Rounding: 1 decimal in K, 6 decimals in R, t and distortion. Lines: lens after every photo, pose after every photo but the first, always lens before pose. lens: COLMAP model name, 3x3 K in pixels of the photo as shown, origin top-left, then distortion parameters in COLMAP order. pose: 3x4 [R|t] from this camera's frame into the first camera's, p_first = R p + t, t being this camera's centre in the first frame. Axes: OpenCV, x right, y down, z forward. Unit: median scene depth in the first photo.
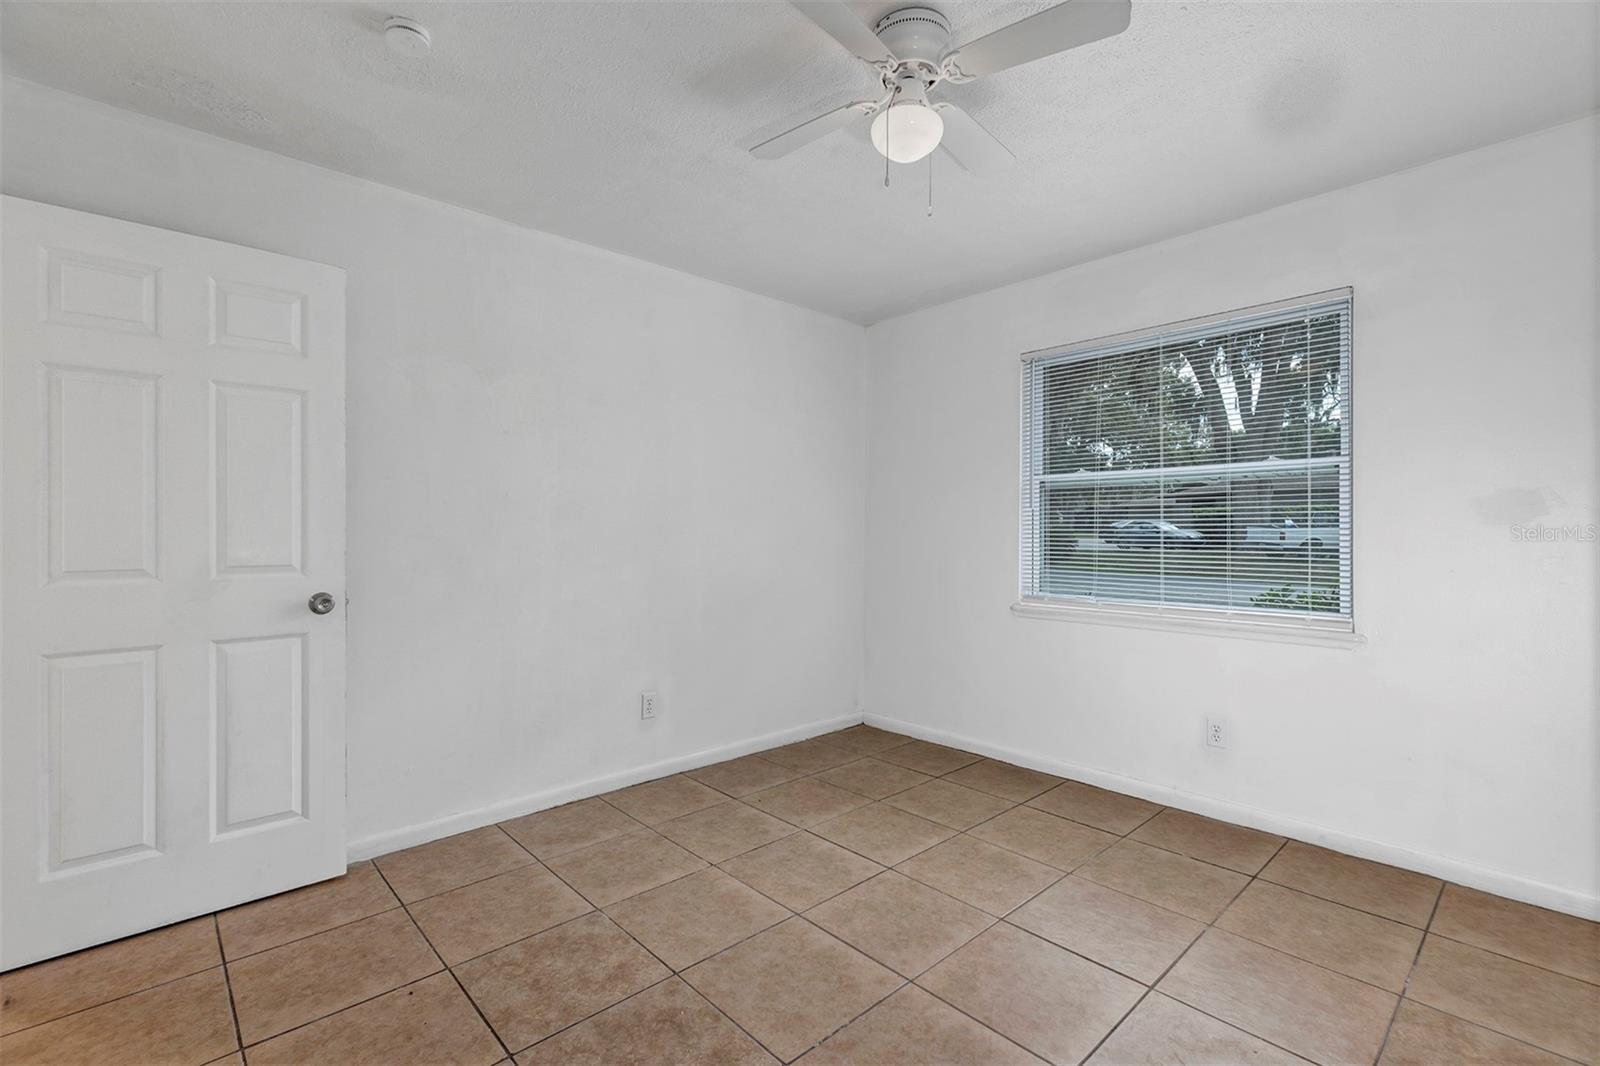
lens RADIAL K [[726.4, 0, 800.0], [0, 726.4, 533.0], [0, 0, 1]] dist [0.000837, 0.000650]
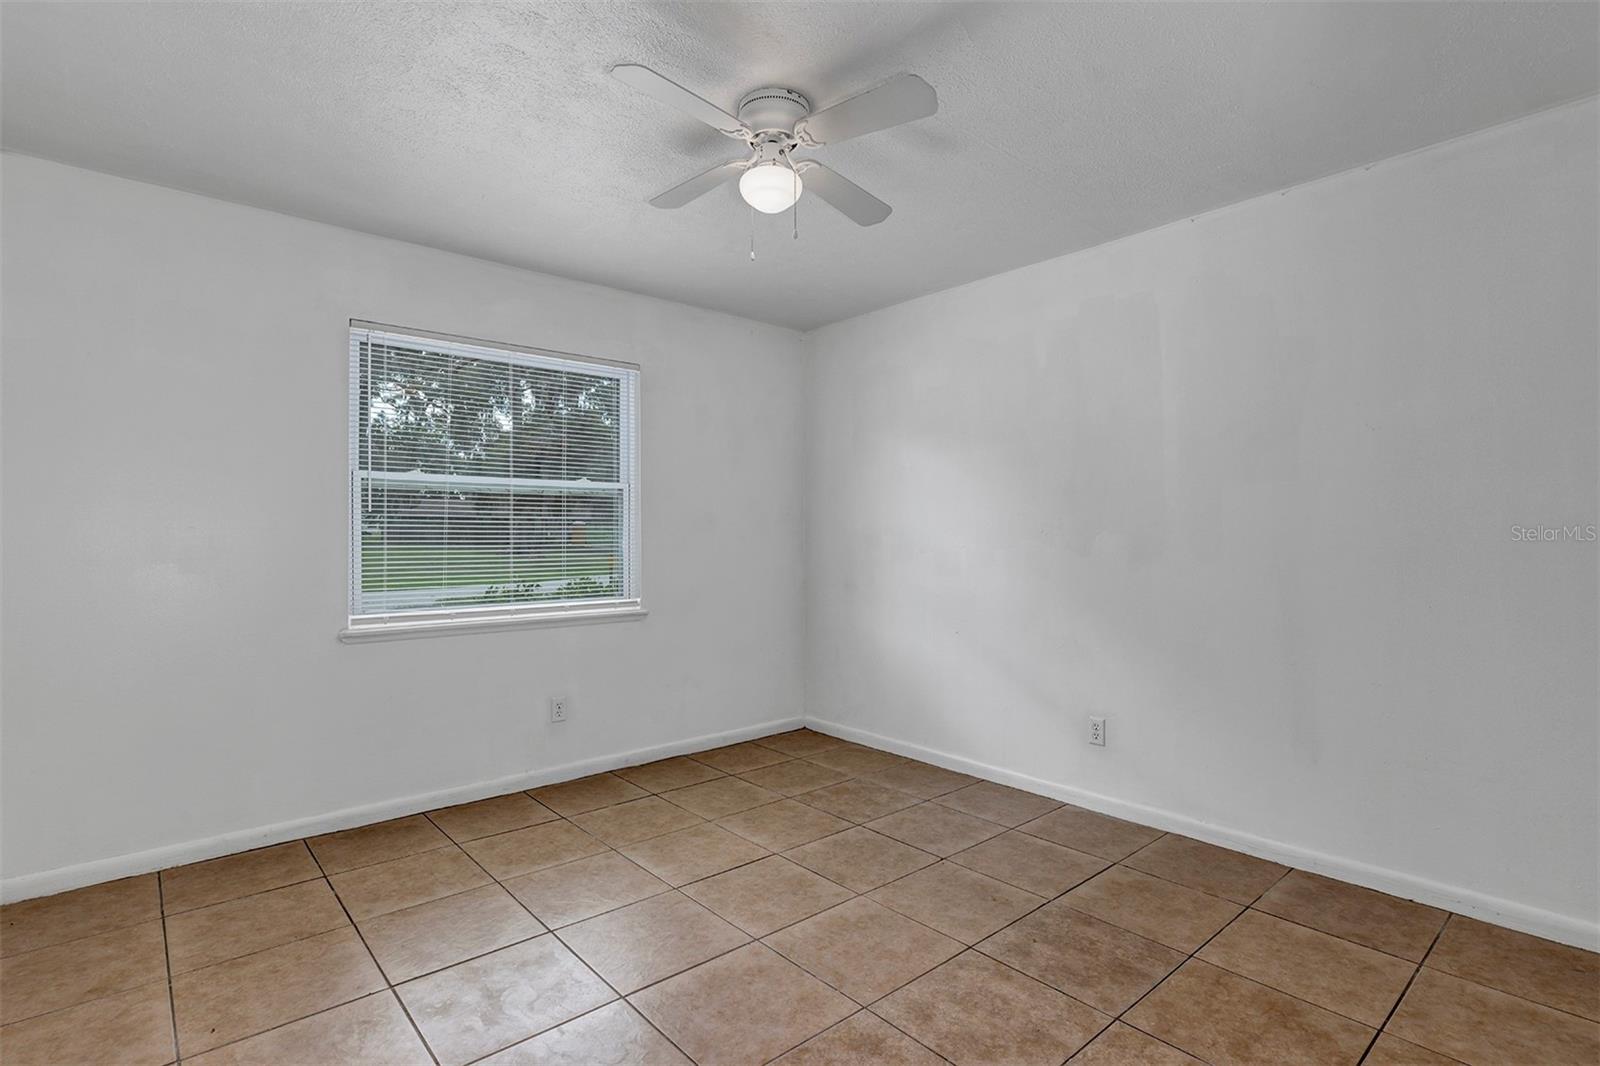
lens RADIAL K [[783.5, 0, 800.0], [0, 783.5, 533.0], [0, 0, 1]] dist [-0.011510, 0.000370]
pose [[0.011448, 0.000467, 0.999934, -0.658564], [0.005247, 0.999986, -0.000527, -0.006397], [-0.999921, 0.005253, 0.011445, 0.572935]]
